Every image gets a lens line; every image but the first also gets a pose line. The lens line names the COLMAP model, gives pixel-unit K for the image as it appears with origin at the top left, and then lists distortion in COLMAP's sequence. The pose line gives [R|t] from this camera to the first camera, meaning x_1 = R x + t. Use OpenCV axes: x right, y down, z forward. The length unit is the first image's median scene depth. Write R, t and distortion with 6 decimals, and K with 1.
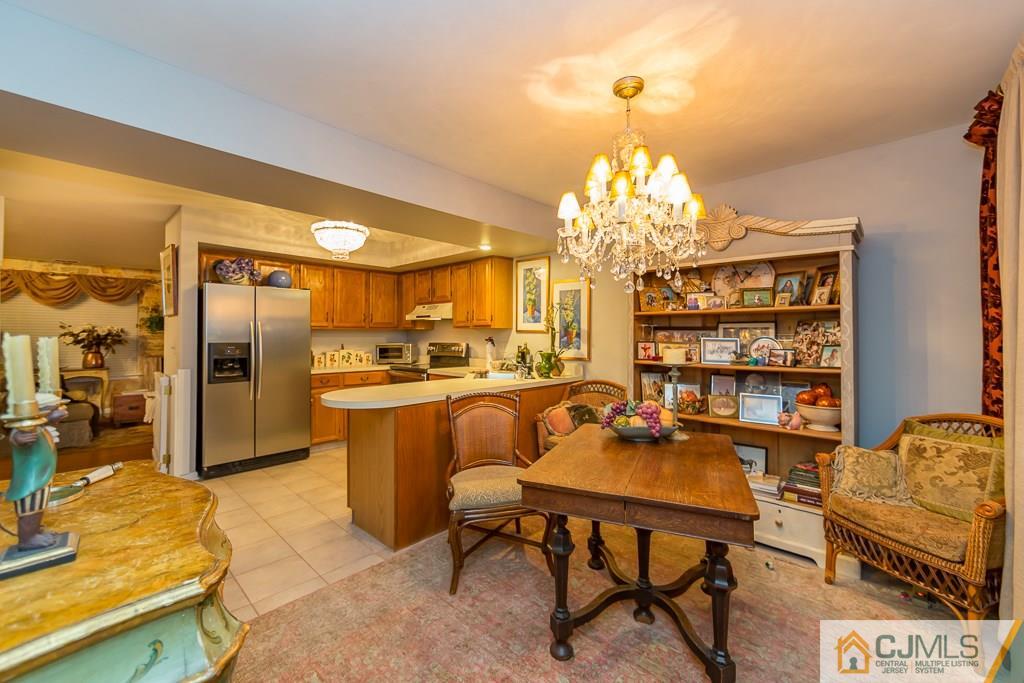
lens RADIAL K [[415.2, 0, 511.2], [0, 415.2, 338.3], [0, 0, 1]] dist [-0.000568, -0.000139]
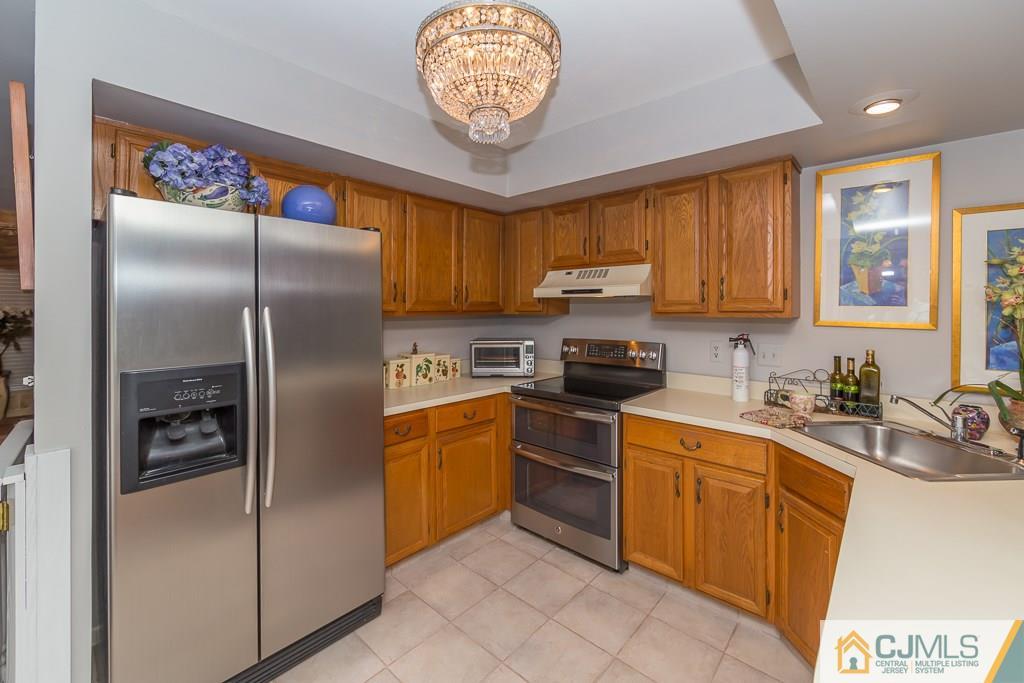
lens RADIAL K [[415.2, 0, 500.4], [0, 415.2, 313.9], [0, 0, 1]] dist [-0.000568, -0.000139]
pose [[0.999955, -0.001722, 0.009281, -0.321502], [0.001647, 0.999966, 0.008038, -0.029470], [-0.009295, -0.008023, 0.999925, 0.498920]]
